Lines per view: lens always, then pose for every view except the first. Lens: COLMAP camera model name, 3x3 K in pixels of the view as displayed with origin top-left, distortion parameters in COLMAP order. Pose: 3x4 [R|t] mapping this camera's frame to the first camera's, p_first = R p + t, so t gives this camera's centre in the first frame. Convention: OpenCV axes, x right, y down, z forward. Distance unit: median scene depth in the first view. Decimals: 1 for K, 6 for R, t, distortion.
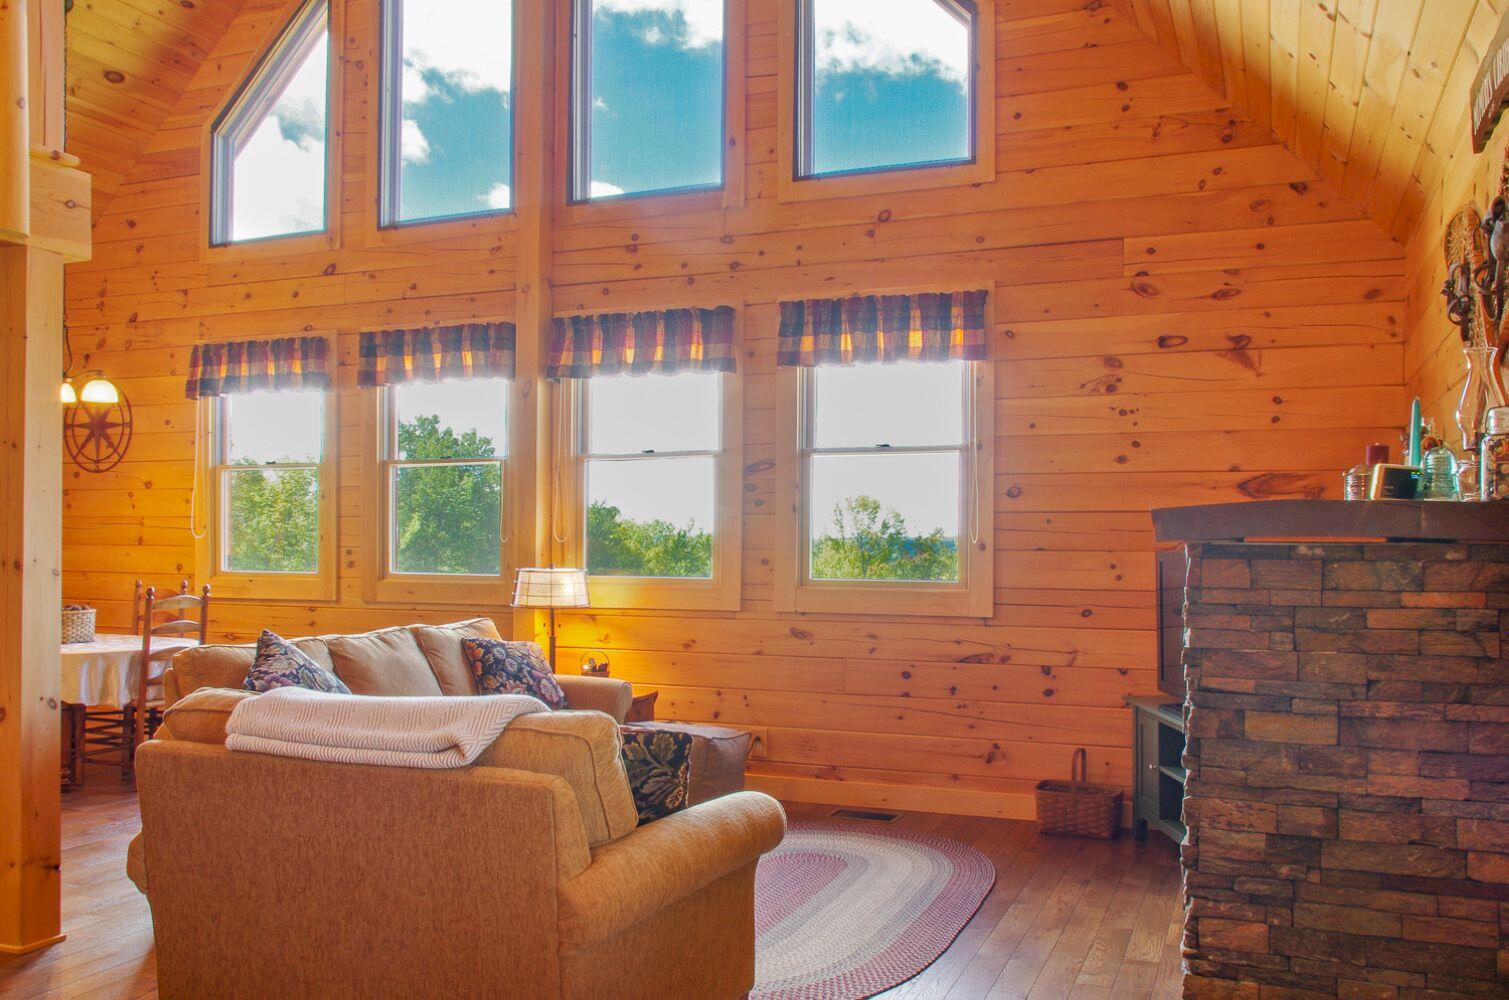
lens RADIAL K [[1238.1, 0, 758.6], [0, 1238.1, 527.0], [0, 0, 1]] dist [-0.044361, 0.063394]
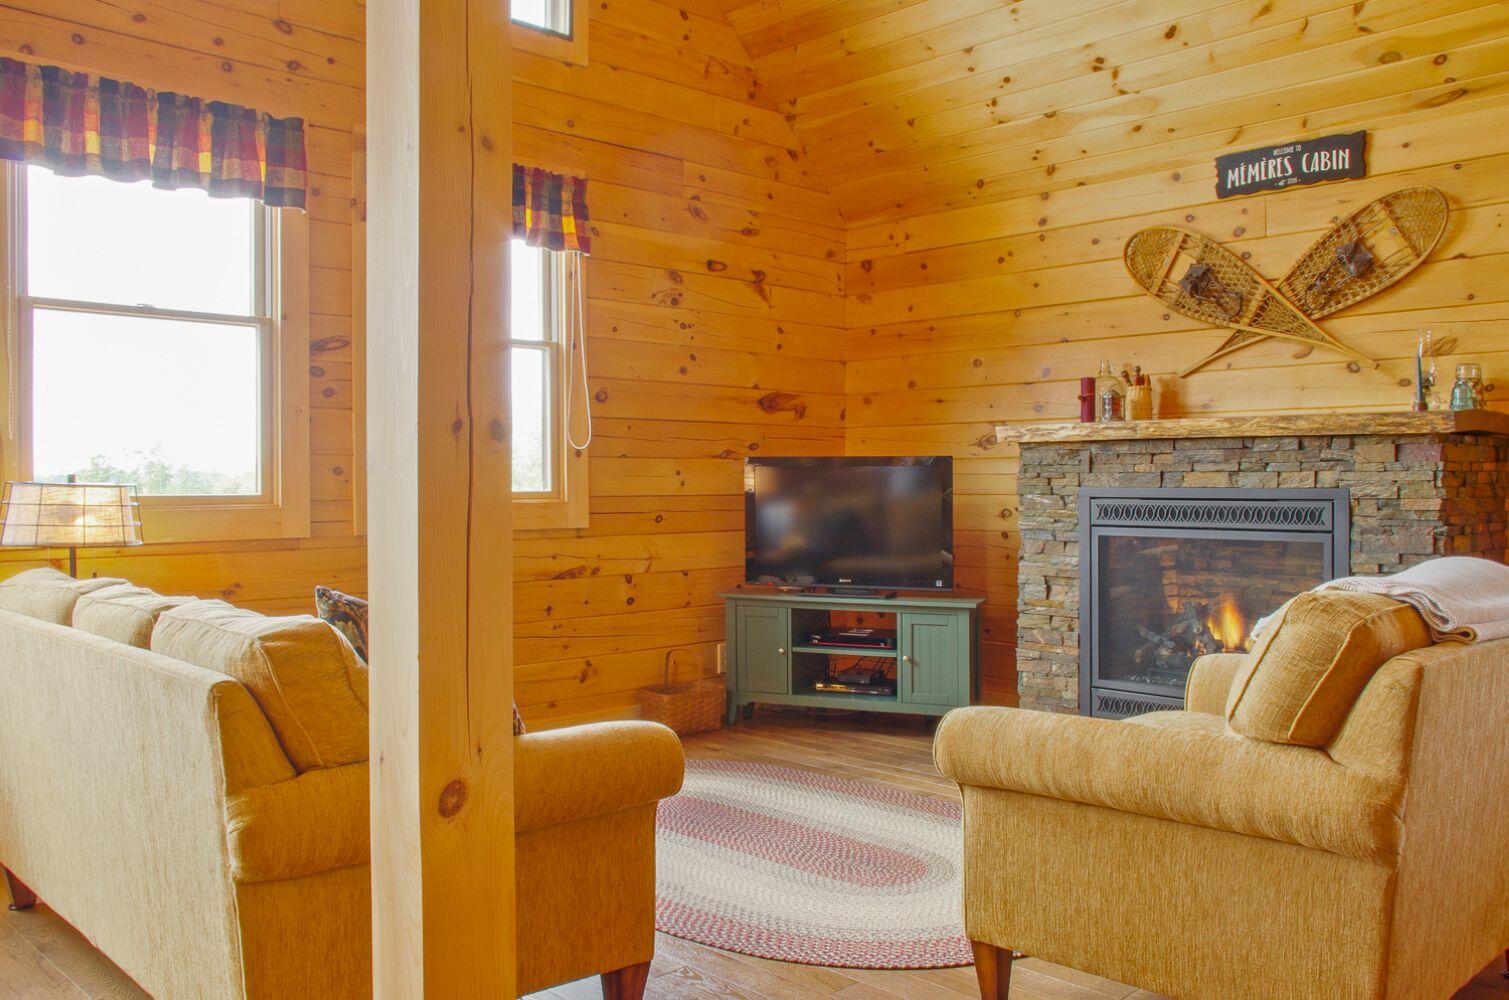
lens RADIAL K [[1270.3, 0, 752.2], [0, 1270.3, 482.7], [0, 0, 1]] dist [-0.050788, 0.073226]
pose [[0.399473, -0.004219, 0.916735, -0.534276], [-0.002885, 0.999979, 0.005860, 0.026872], [-0.916741, -0.004986, 0.399452, 0.409857]]
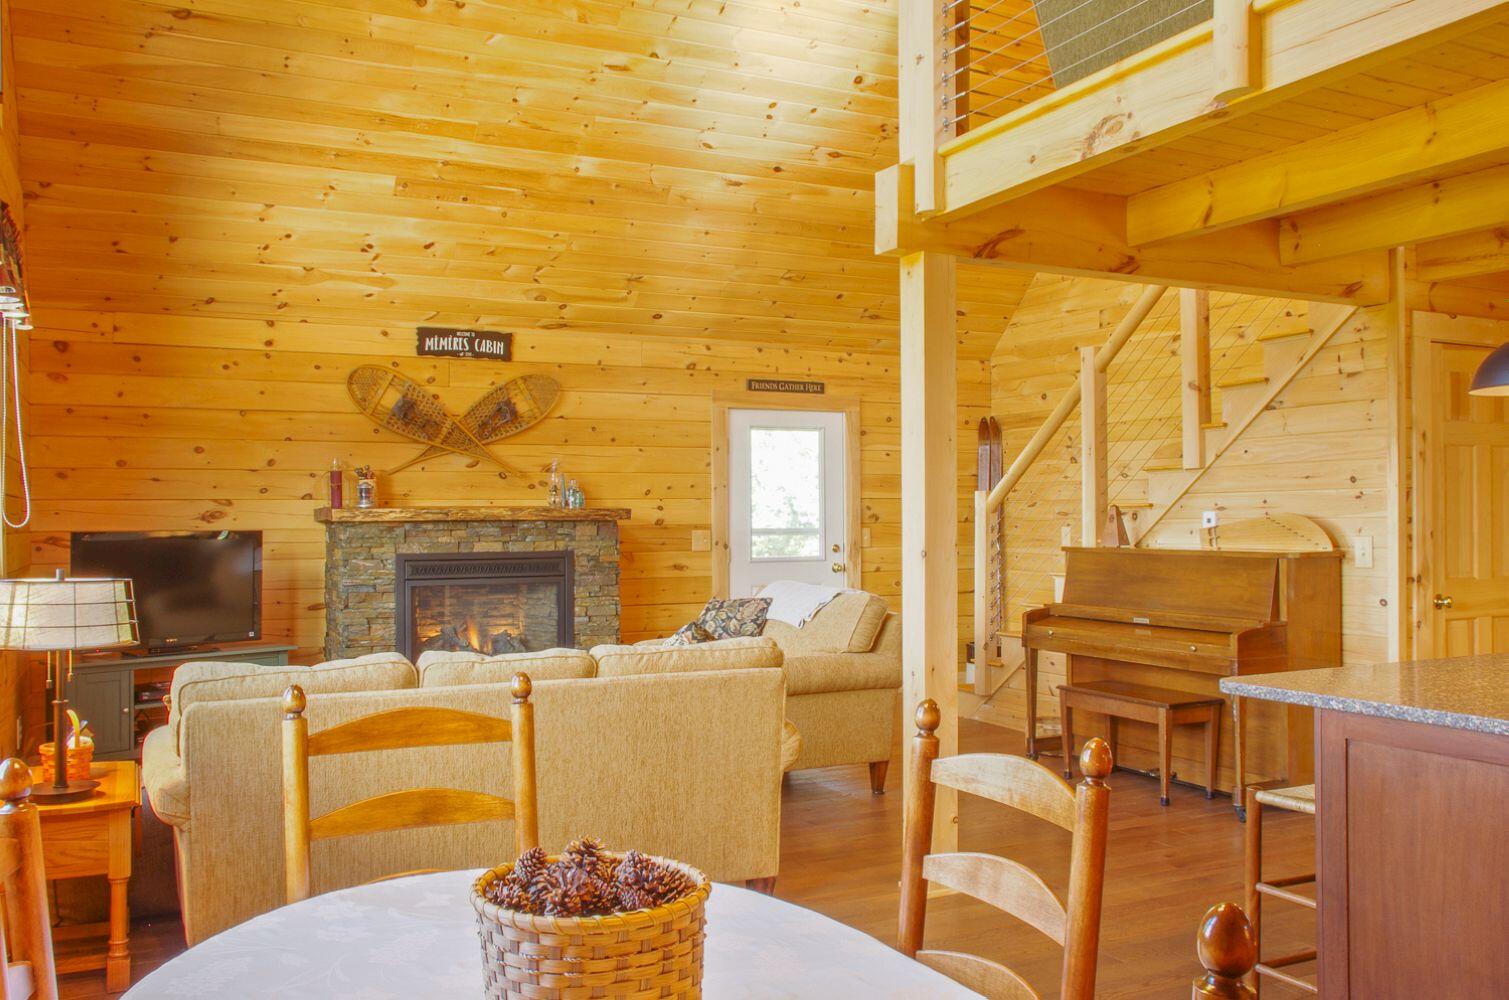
lens RADIAL K [[1256.9, 0, 748.5], [0, 1256.9, 514.2], [0, 0, 1]] dist [-0.042735, 0.051871]
pose [[-0.744200, 0.005257, 0.667936, -0.687913], [0.001610, 0.999980, -0.006076, 0.008214], [-0.667955, -0.003447, -0.744194, 1.087390]]
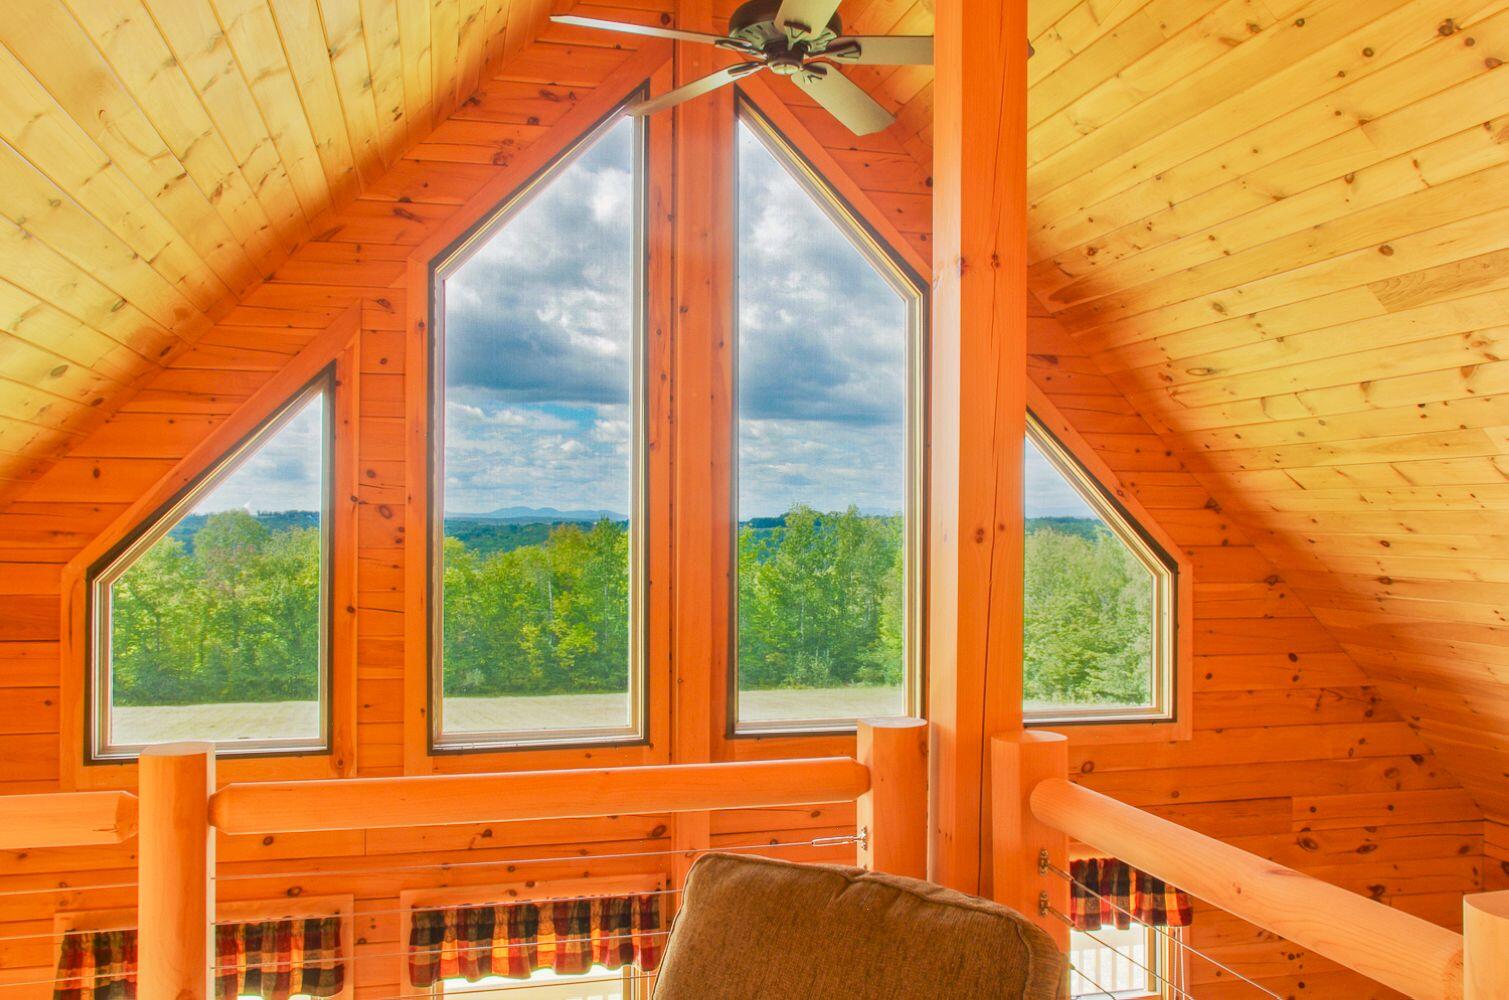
lens RADIAL K [[1256.9, 0, 748.5], [0, 1256.9, 514.2], [0, 0, 1]] dist [-0.042735, 0.051871]
pose [[0.805662, 0.002787, 0.592369, -0.597365], [-0.002602, 0.999996, -0.001167, -0.384942], [-0.592370, -0.000601, 0.805666, 0.313653]]
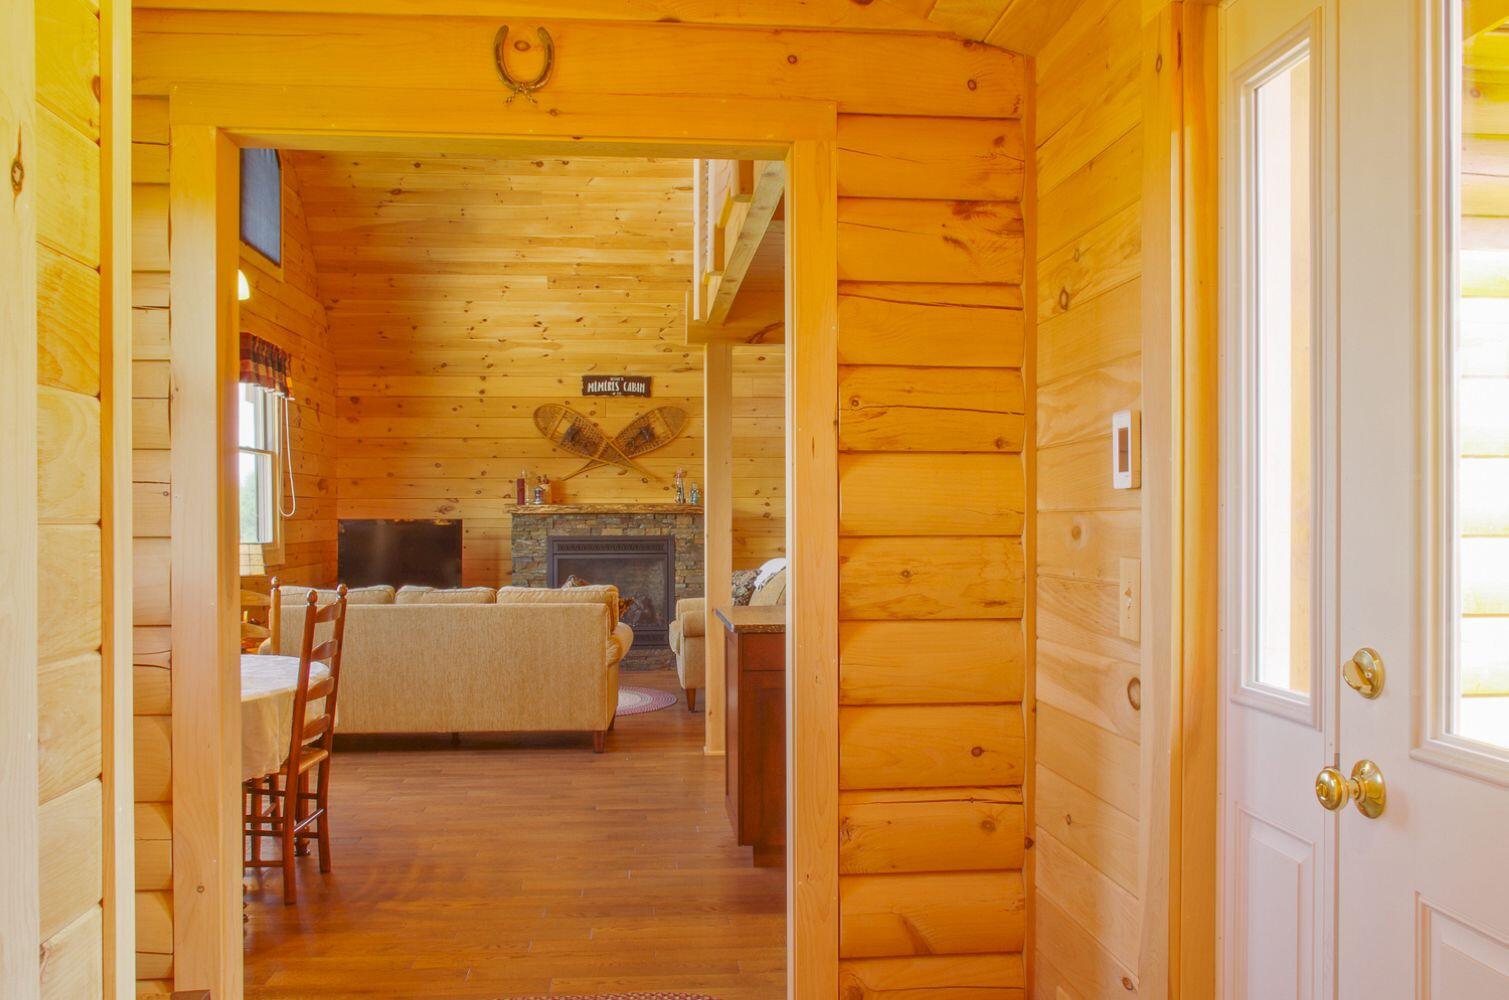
lens RADIAL K [[1256.9, 0, 748.5], [0, 1256.9, 514.2], [0, 0, 1]] dist [-0.042735, 0.051871]
pose [[-0.453115, -0.001736, 0.891450, -1.219841], [-0.003589, 0.999994, 0.000124, 0.007057], [-0.891445, -0.003143, -0.453118, 0.982222]]
